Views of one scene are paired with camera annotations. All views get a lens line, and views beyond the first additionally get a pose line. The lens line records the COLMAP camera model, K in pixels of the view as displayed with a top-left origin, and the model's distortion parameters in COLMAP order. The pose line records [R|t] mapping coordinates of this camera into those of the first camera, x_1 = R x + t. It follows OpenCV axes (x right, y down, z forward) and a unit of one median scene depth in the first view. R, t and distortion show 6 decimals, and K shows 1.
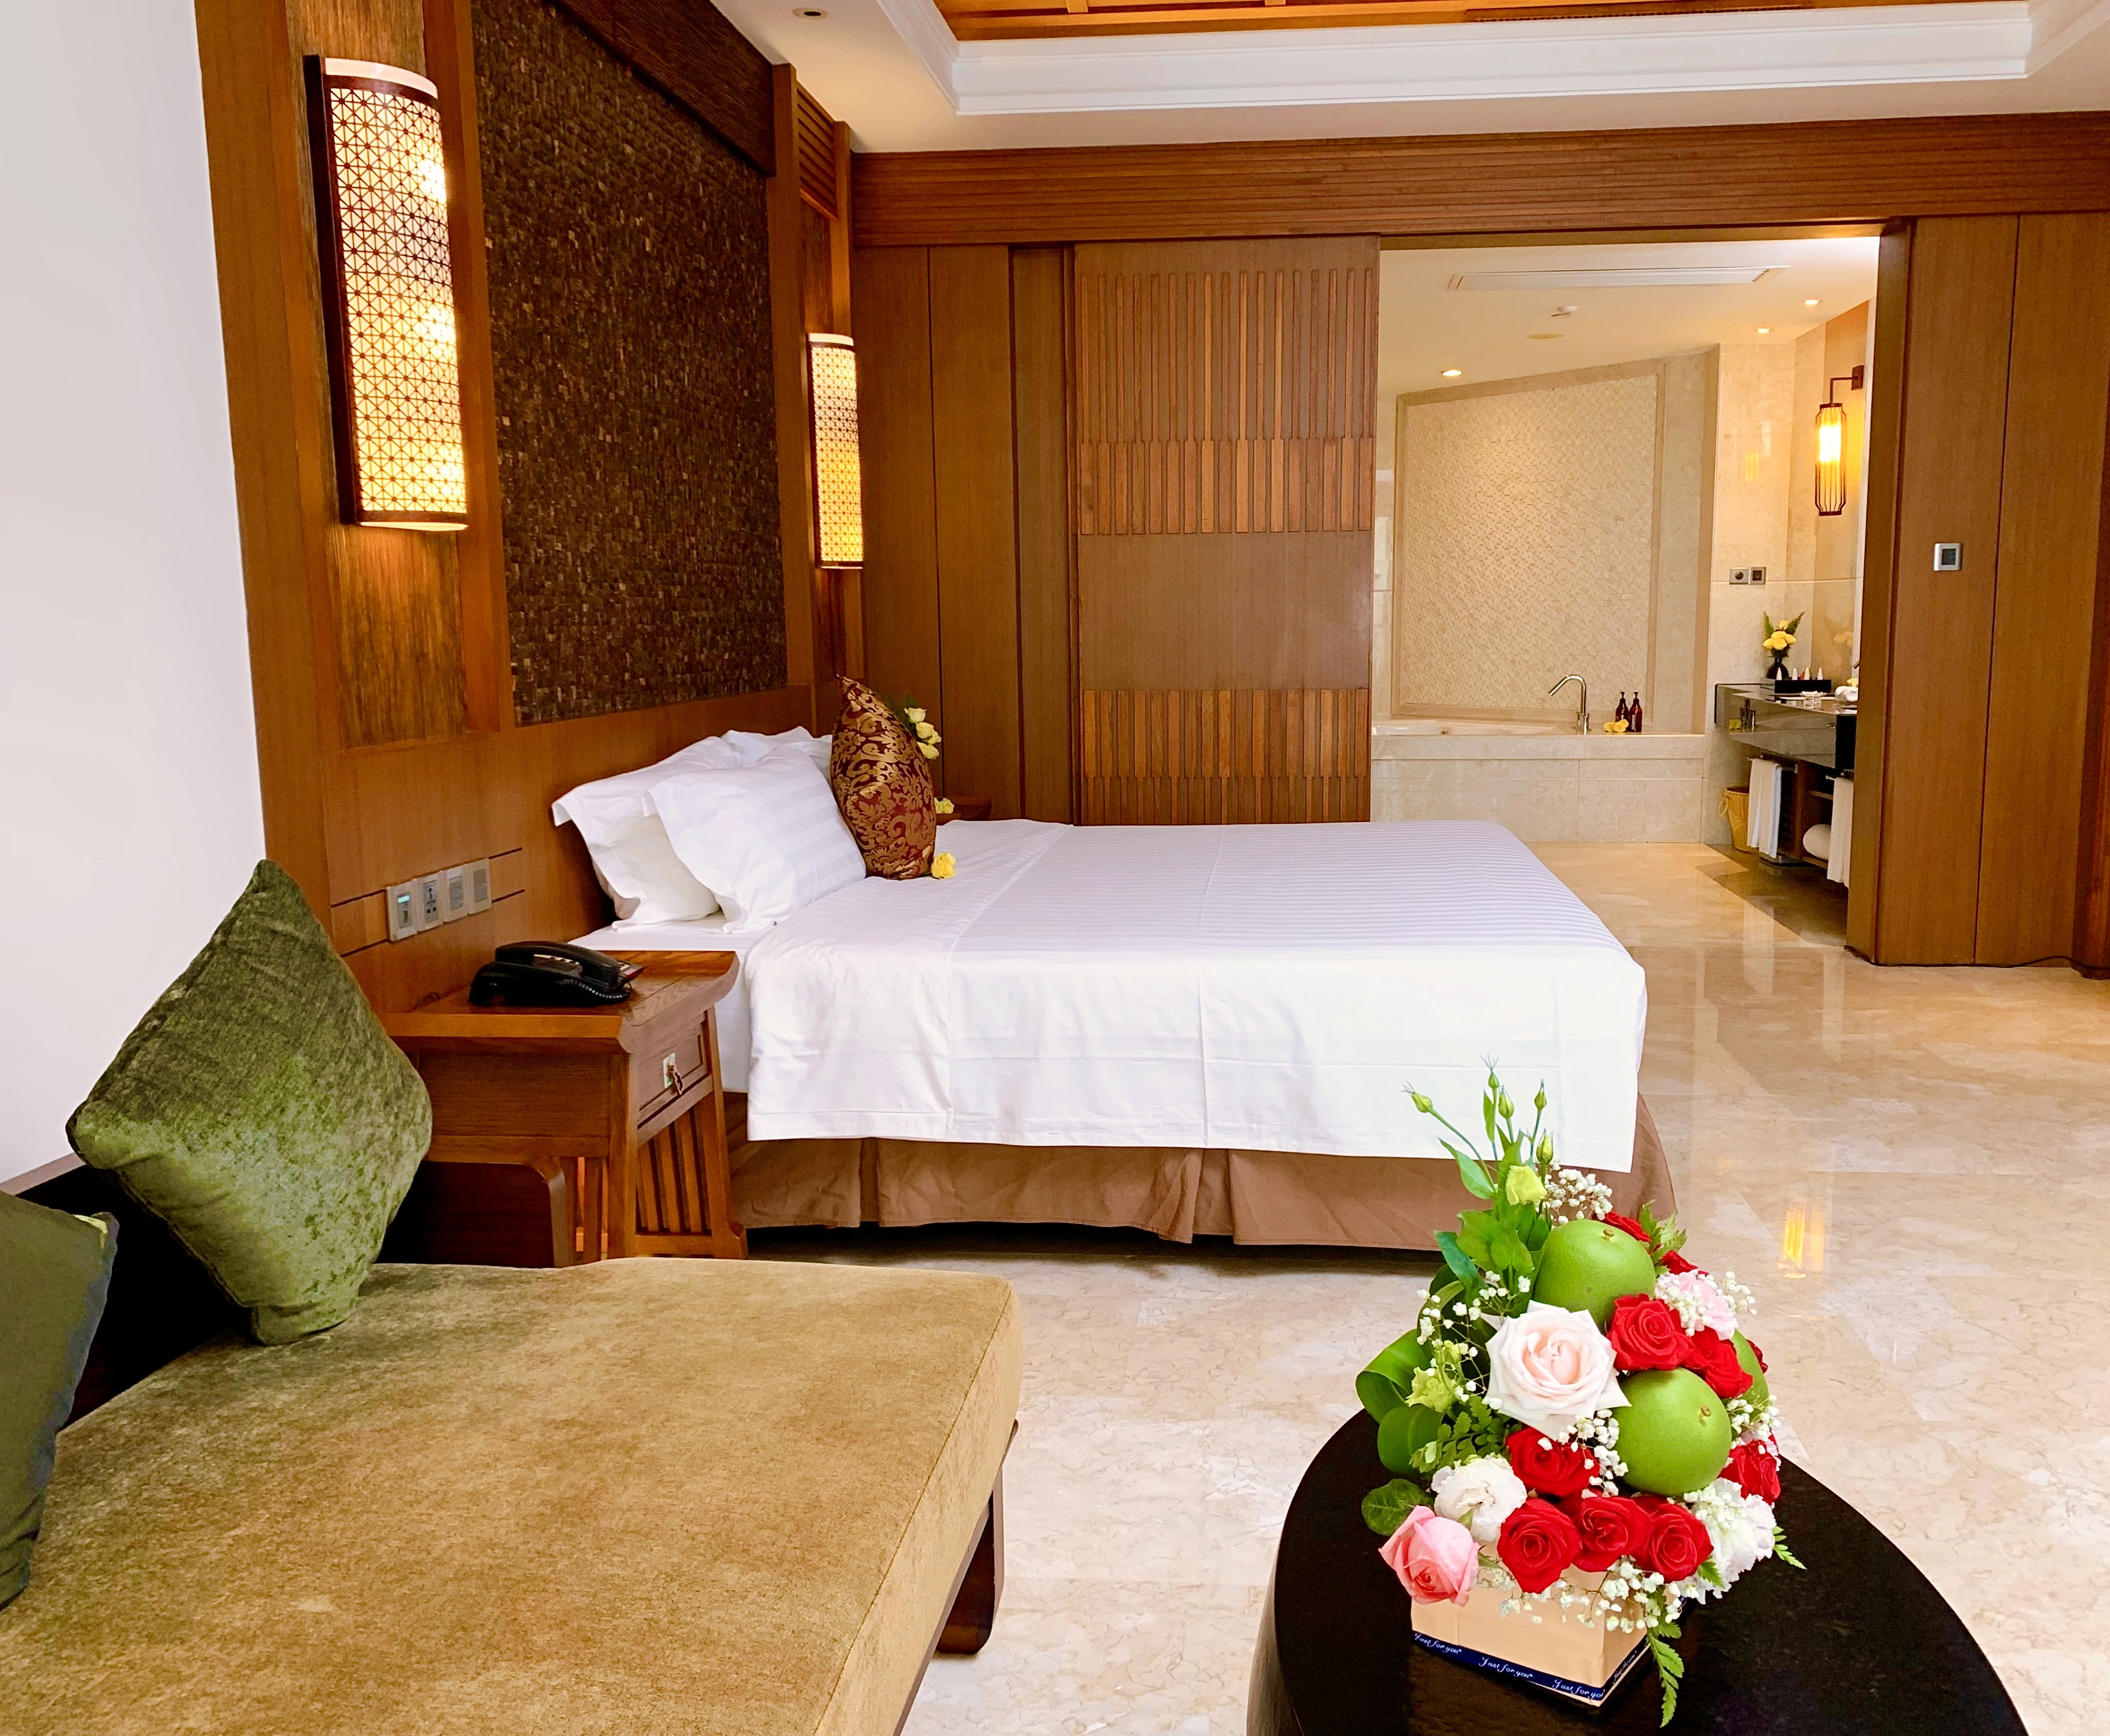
lens RADIAL K [[1682.1, 0, 1055.0], [0, 1682.1, 868.0], [0, 0, 1]] dist [0.003403, -0.001036]
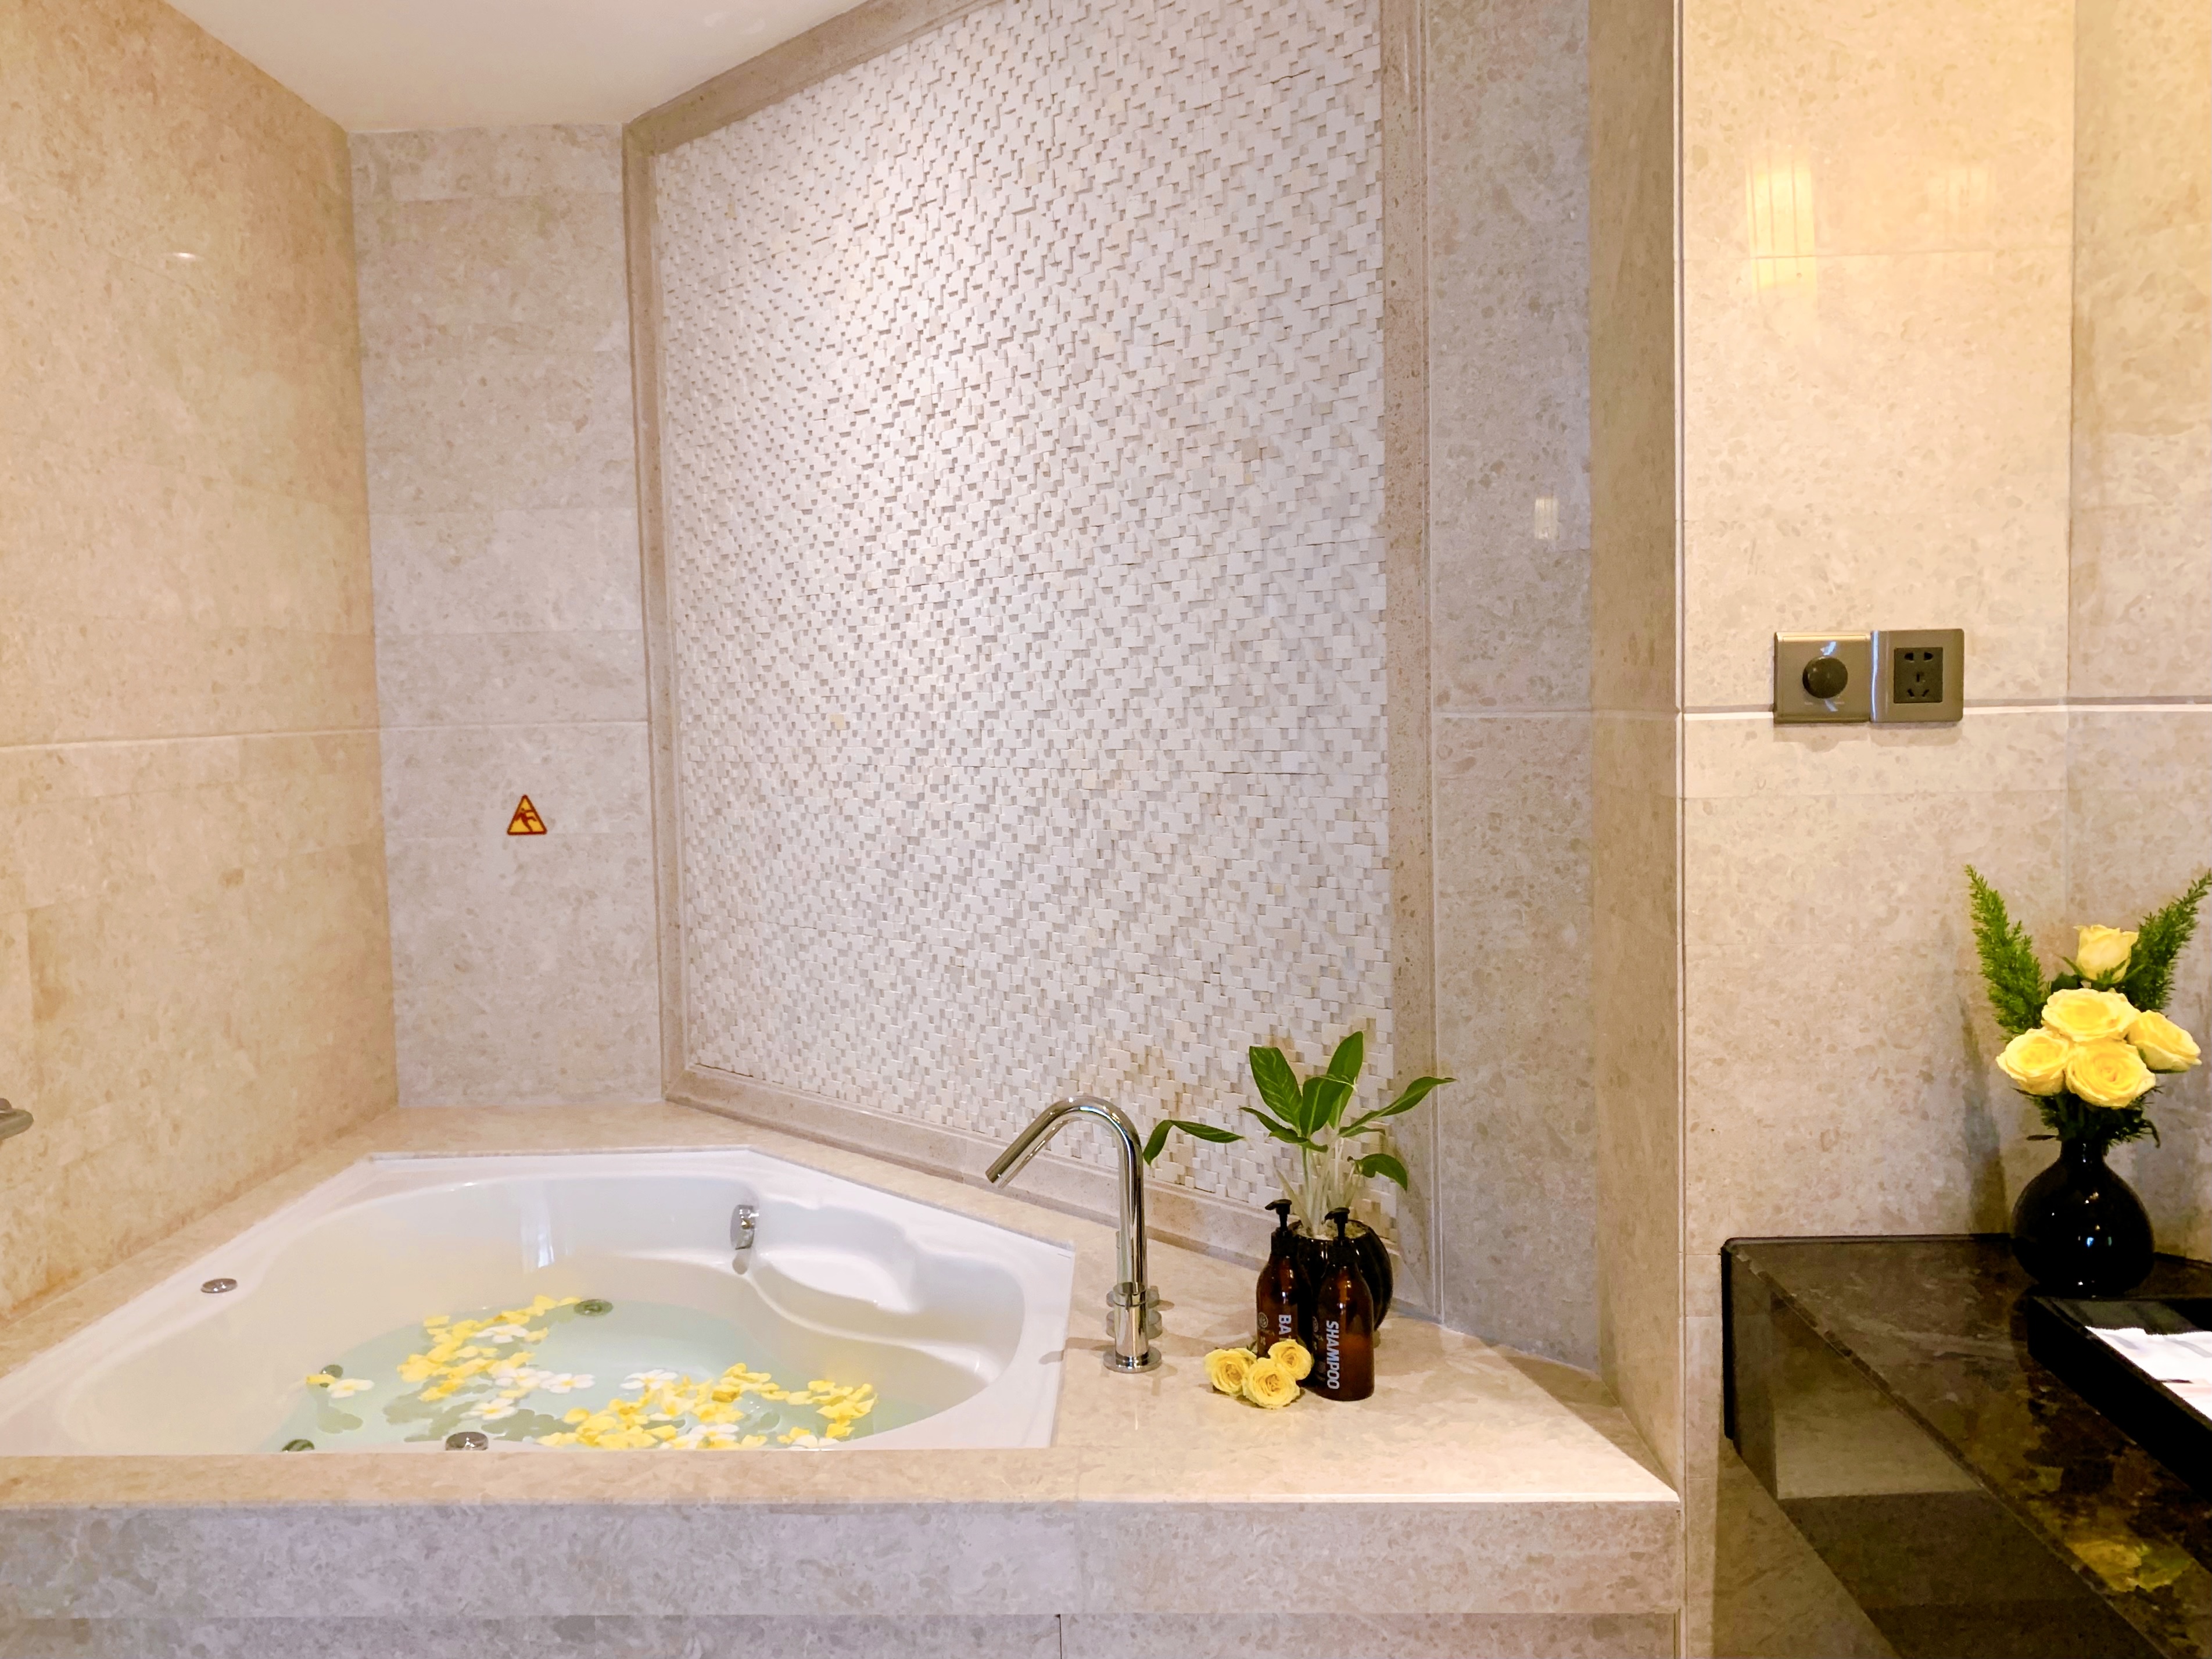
lens RADIAL K [[1665.6, 0, 1106.0], [0, 1665.6, 829.5], [0, 0, 1]] dist [0.134998, -0.326273]
pose [[0.989142, -0.019311, 0.145691, 0.273561], [0.030753, 0.996580, -0.076695, -0.131972], [-0.143712, 0.080342, 0.986353, 0.755556]]
